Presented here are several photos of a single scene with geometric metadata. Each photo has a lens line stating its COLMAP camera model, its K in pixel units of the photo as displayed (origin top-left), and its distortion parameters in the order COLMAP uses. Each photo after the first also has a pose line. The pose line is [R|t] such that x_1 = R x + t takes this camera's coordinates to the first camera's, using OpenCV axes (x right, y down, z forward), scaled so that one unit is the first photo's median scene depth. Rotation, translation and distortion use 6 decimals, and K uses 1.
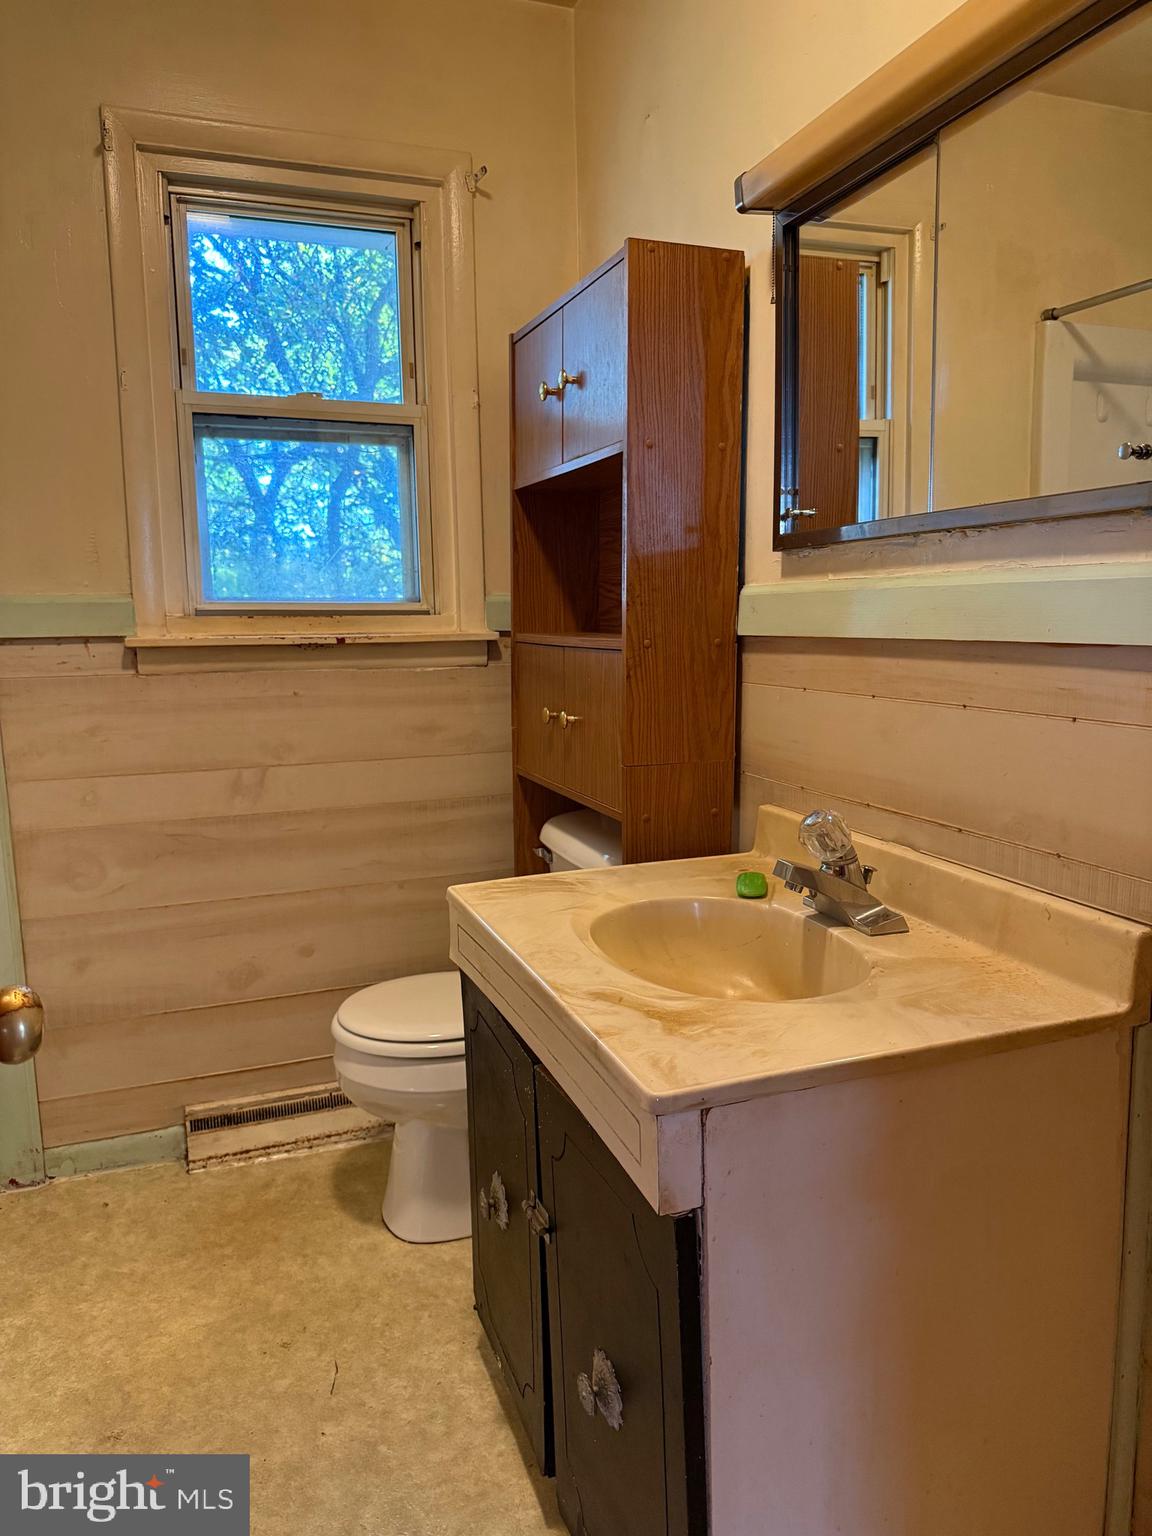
lens RADIAL K [[1086.9, 0, 587.7], [0, 1086.9, 758.3], [0, 0, 1]] dist [0.077590, -0.087446]
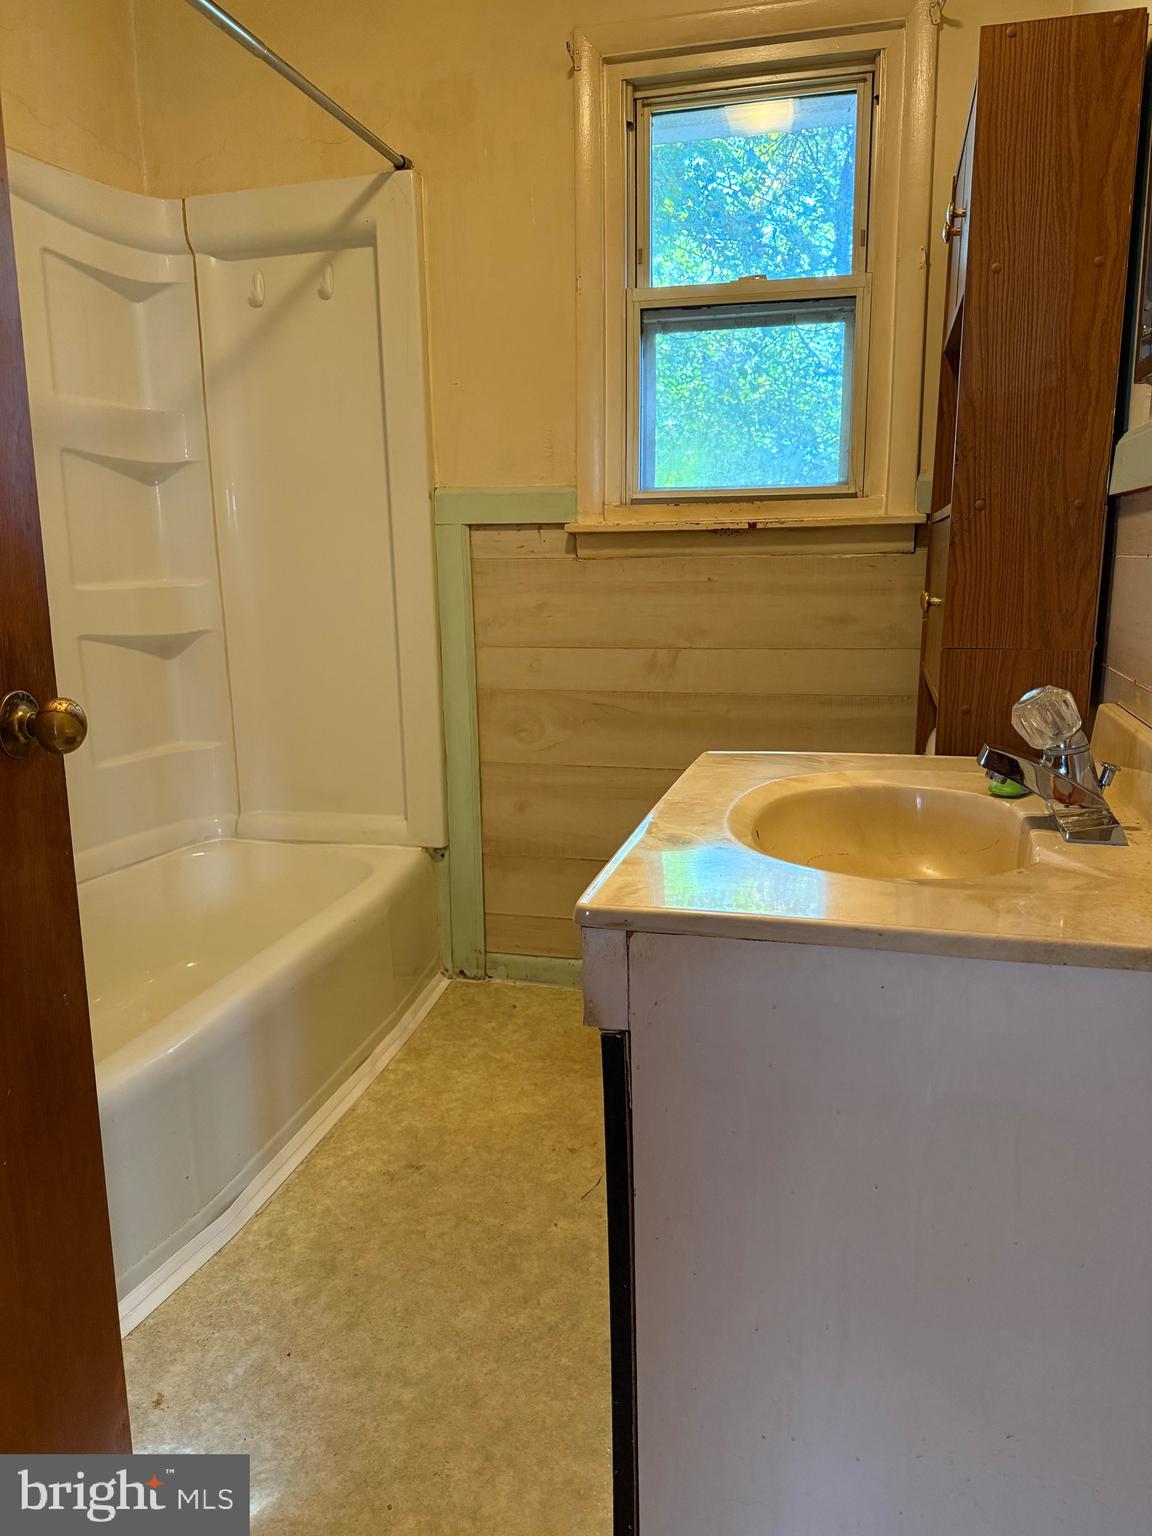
lens RADIAL K [[1086.9, 0, 568.8], [0, 1086.9, 751.2], [0, 0, 1]] dist [0.077590, -0.087446]
pose [[0.819771, 0.106157, -0.562766, 0.233566], [-0.075339, 0.994120, 0.077780, 0.034902], [0.567714, -0.021364, 0.822948, 0.073409]]
